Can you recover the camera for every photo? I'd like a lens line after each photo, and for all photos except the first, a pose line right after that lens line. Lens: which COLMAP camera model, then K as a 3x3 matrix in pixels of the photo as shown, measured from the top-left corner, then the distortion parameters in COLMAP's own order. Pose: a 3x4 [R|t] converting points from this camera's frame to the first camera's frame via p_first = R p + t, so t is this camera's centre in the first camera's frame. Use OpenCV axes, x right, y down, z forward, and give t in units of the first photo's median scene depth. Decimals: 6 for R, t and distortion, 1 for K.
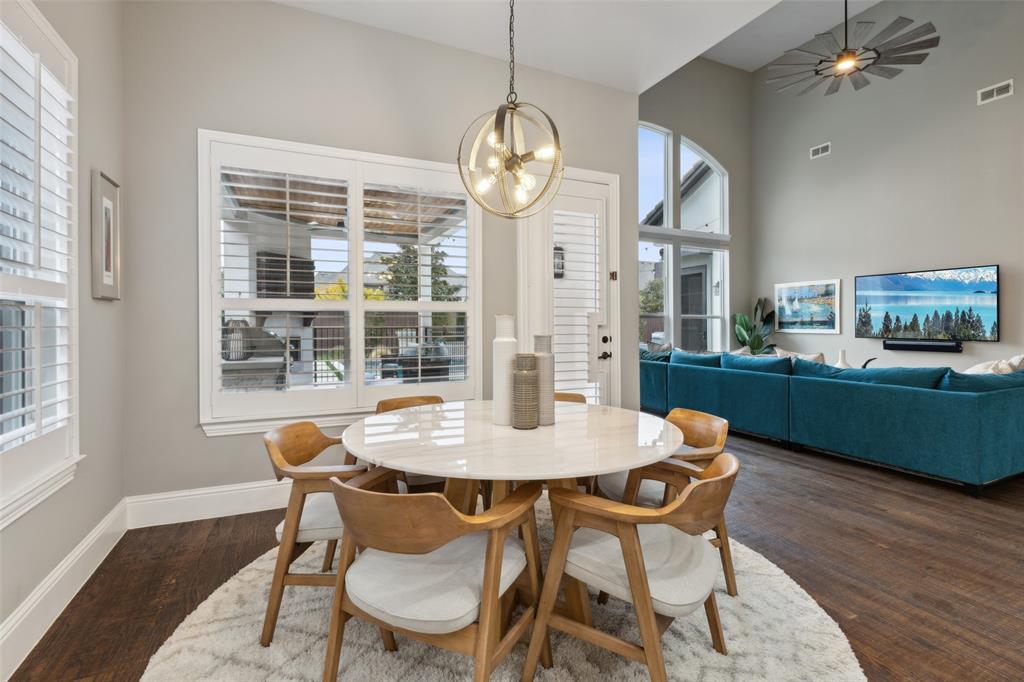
lens RADIAL K [[455.7, 0, 519.0], [0, 455.7, 323.4], [0, 0, 1]] dist [-0.013418, -0.000331]
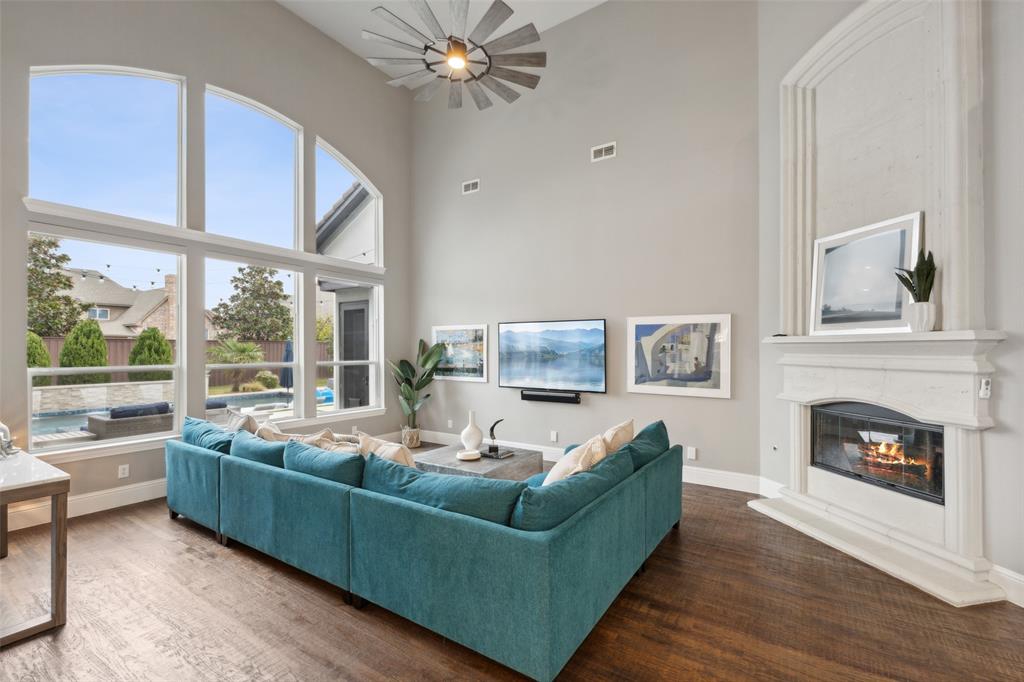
lens RADIAL K [[429.7, 0, 508.6], [0, 429.7, 340.7], [0, 0, 1]] dist [0.000754, 0.000146]
pose [[0.848861, 0.007632, 0.528562, 0.350456], [0.000927, 0.999873, -0.015926, -0.064138], [-0.528616, 0.014009, 0.848745, 0.273161]]
